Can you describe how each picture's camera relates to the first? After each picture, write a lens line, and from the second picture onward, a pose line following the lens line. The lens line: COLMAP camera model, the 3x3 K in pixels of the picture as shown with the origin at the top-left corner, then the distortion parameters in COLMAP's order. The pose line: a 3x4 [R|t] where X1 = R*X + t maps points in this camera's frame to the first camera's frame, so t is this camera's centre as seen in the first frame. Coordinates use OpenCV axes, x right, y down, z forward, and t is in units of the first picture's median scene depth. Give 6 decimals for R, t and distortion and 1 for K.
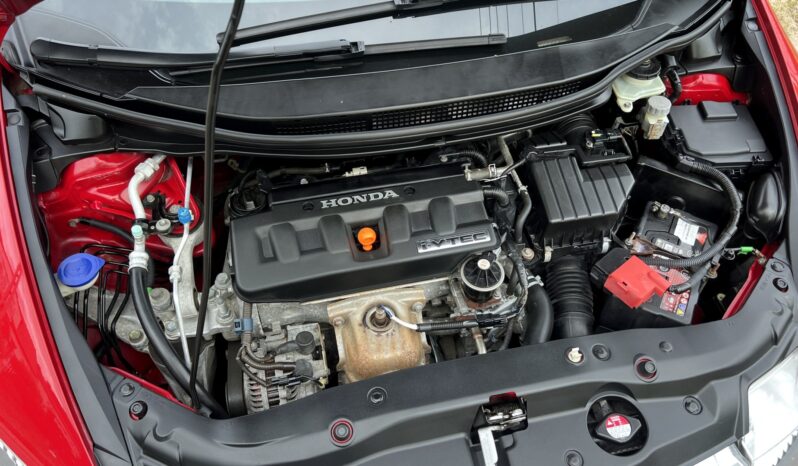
lens RADIAL K [[597.1, 0, 399.0], [0, 597.1, 233.0], [0, 0, 1]] dist [-0.022601, 0.000453]
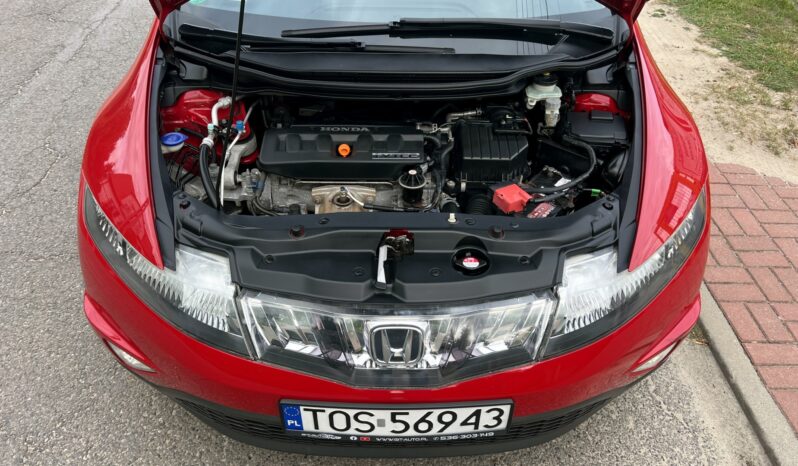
lens RADIAL K [[597.1, 0, 399.0], [0, 597.1, 233.0], [0, 0, 1]] dist [-0.022601, 0.000453]
pose [[0.978333, 0.129167, -0.161802, 0.367981], [-0.164290, 0.959921, -0.227069, 0.545547], [0.125988, 0.248732, 0.960343, -0.446467]]
